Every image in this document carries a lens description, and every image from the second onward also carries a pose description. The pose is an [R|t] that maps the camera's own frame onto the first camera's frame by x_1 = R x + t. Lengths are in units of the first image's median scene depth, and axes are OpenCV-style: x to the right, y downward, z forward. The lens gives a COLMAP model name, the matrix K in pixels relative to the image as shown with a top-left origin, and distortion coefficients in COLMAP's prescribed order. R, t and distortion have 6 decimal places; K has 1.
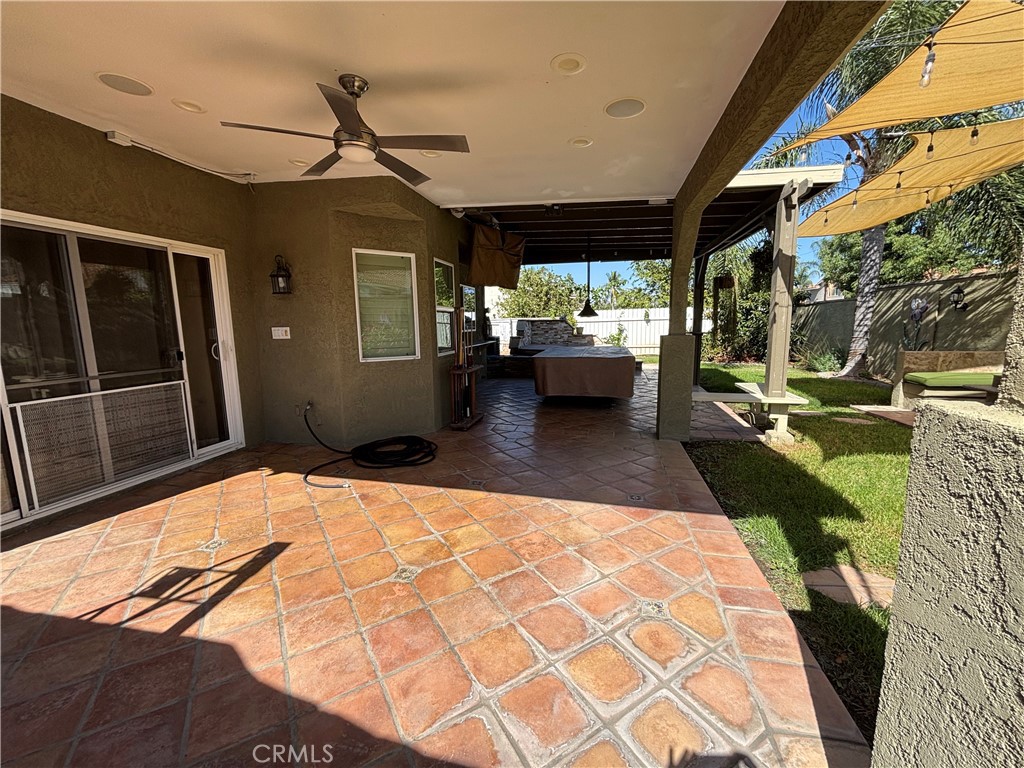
lens RADIAL K [[418.0, 0, 514.9], [0, 418.0, 382.0], [0, 0, 1]] dist [0.000223, -0.000938]
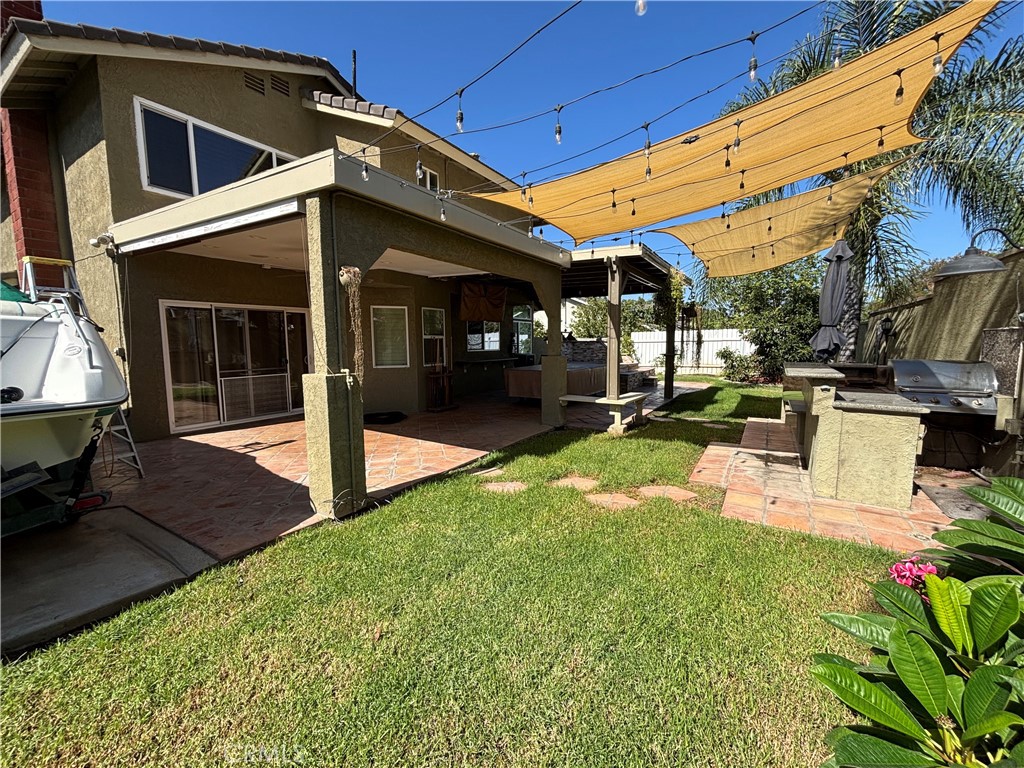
lens RADIAL K [[418.0, 0, 514.9], [0, 418.0, 382.0], [0, 0, 1]] dist [0.000223, -0.000938]
pose [[0.943416, 0.037977, -0.329429, 1.006417], [-0.050896, 0.998233, -0.030678, 0.046570], [0.327682, 0.045709, 0.943682, -0.619714]]
